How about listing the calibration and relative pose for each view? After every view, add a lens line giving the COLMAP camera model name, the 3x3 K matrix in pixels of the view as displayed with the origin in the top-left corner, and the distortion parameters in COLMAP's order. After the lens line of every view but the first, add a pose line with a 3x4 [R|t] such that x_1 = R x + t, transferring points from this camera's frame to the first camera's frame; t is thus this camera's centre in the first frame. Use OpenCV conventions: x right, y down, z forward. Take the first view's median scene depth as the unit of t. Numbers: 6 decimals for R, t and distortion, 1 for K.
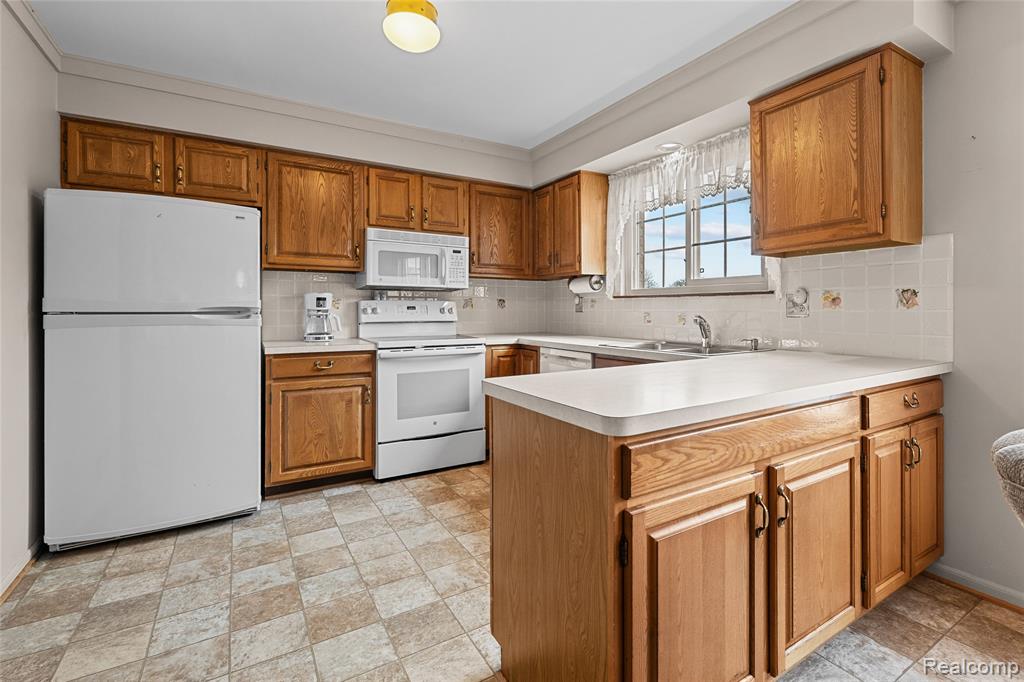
lens RADIAL K [[483.8, 0, 550.0], [0, 483.8, 307.1], [0, 0, 1]] dist [0.000562, -0.000545]
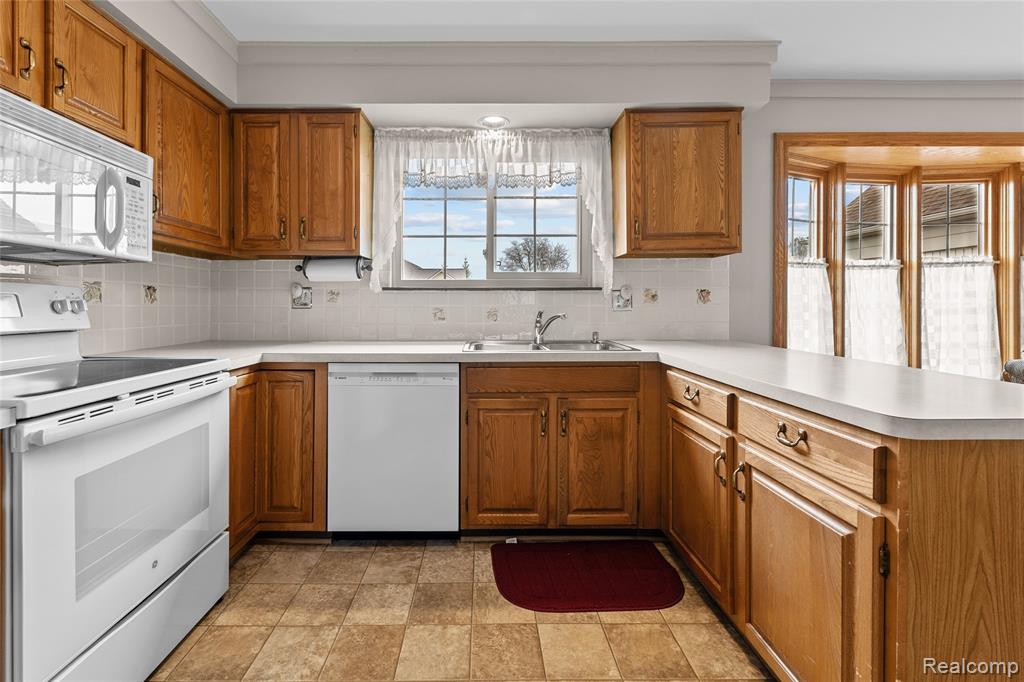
lens RADIAL K [[435.5, 0, 469.5], [0, 435.5, 307.1], [0, 0, 1]] dist [-0.007307, -0.000268]
pose [[0.538525, 0.000057, 0.842610, -0.445020], [-0.001612, 0.999998, 0.000962, 0.008598], [-0.842608, -0.001876, 0.538524, 0.595605]]
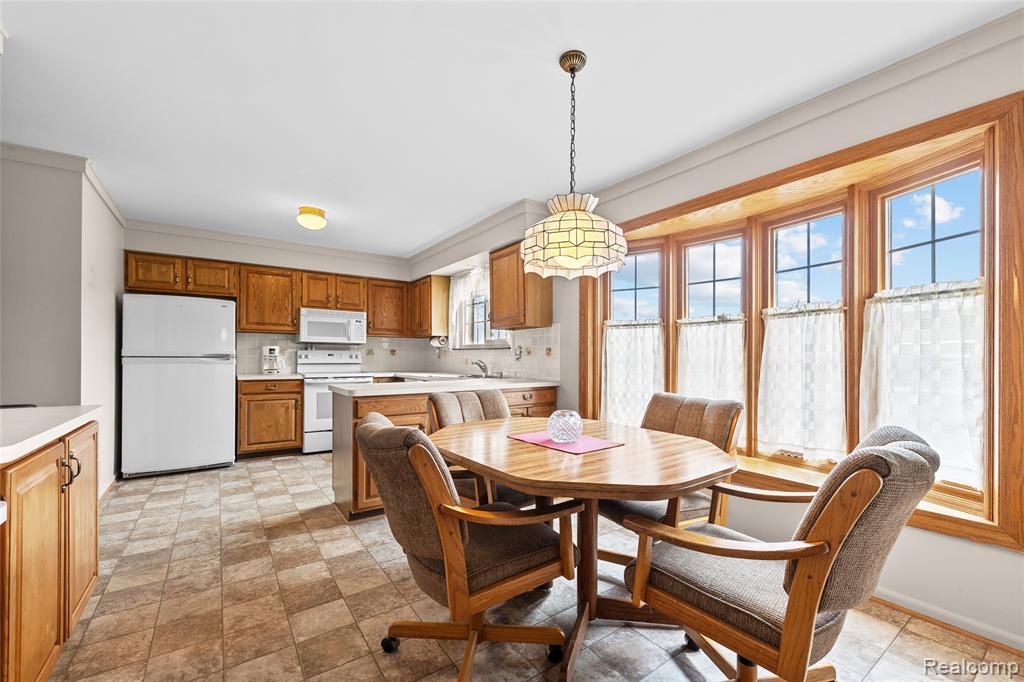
lens RADIAL K [[425.6, 0, 518.4], [0, 425.6, 353.5], [0, 0, 1]] dist [0.011745, -0.001788]
pose [[0.998963, 0.006411, 0.045077, 0.346100], [-0.006271, 0.999975, -0.003240, -0.003578], [-0.045097, 0.002954, 0.998978, -0.578408]]
